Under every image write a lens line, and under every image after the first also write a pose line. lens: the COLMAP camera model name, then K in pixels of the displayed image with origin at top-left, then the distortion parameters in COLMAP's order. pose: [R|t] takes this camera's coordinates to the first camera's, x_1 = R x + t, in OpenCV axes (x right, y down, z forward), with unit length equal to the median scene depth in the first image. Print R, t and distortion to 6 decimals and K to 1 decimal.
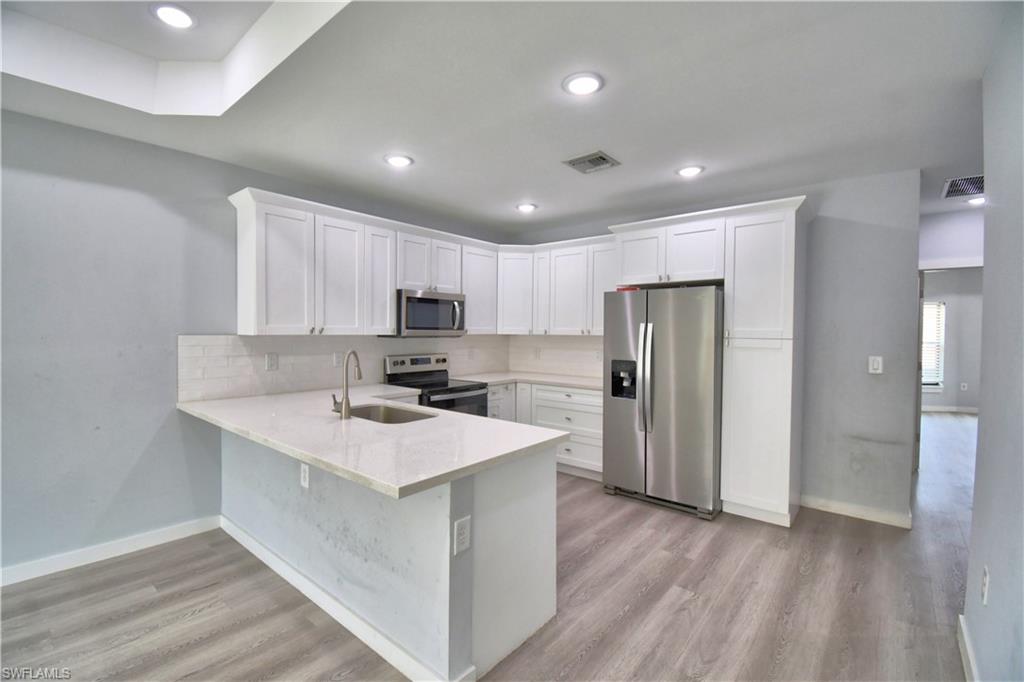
lens RADIAL K [[448.1, 0, 507.8], [0, 448.1, 341.1], [0, 0, 1]] dist [0.023616, -0.026150]
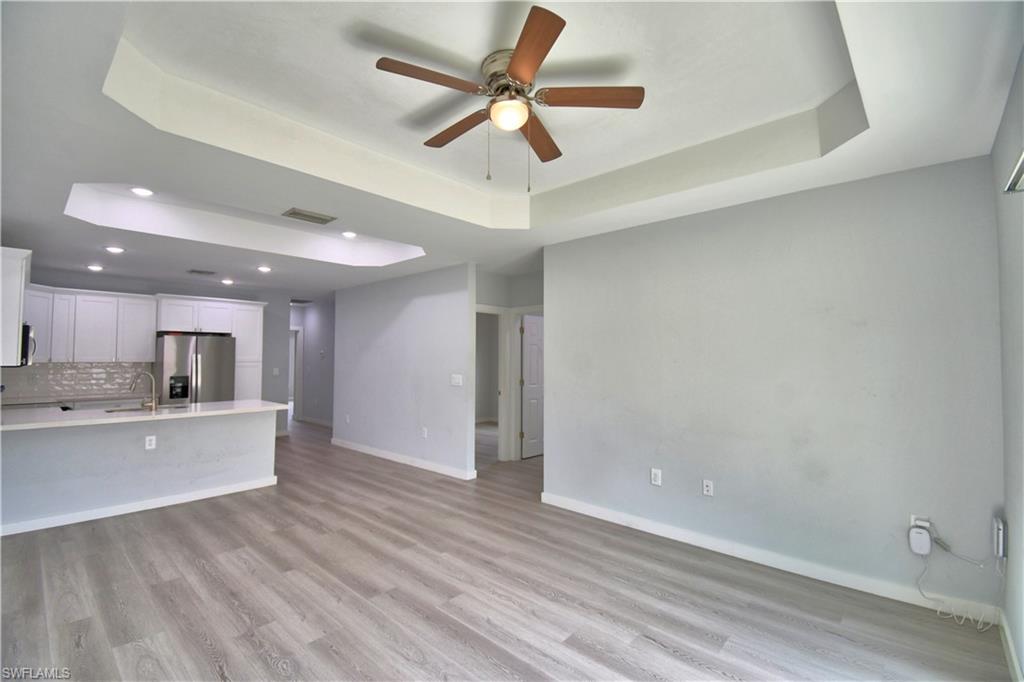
lens RADIAL K [[448.1, 0, 507.8], [0, 448.1, 341.1], [0, 0, 1]] dist [0.023616, -0.026150]
pose [[0.031726, 0.027944, 0.999106, -1.348697], [0.023625, 0.999309, -0.028700, -0.010819], [-0.999217, 0.024514, 0.031044, -0.289817]]
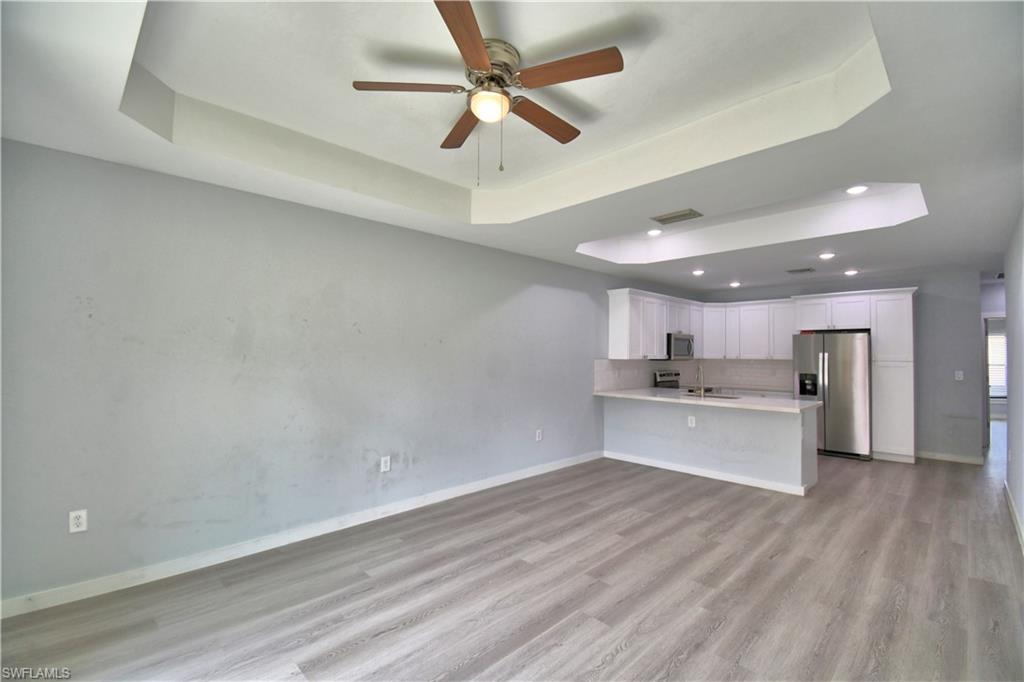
lens RADIAL K [[448.1, 0, 507.8], [0, 448.1, 341.1], [0, 0, 1]] dist [0.023616, -0.026150]
pose [[0.996529, -0.002330, -0.083216, -0.728789], [-0.001949, 0.998681, -0.051301, 0.008355], [0.083226, 0.051285, 0.995210, -0.819294]]
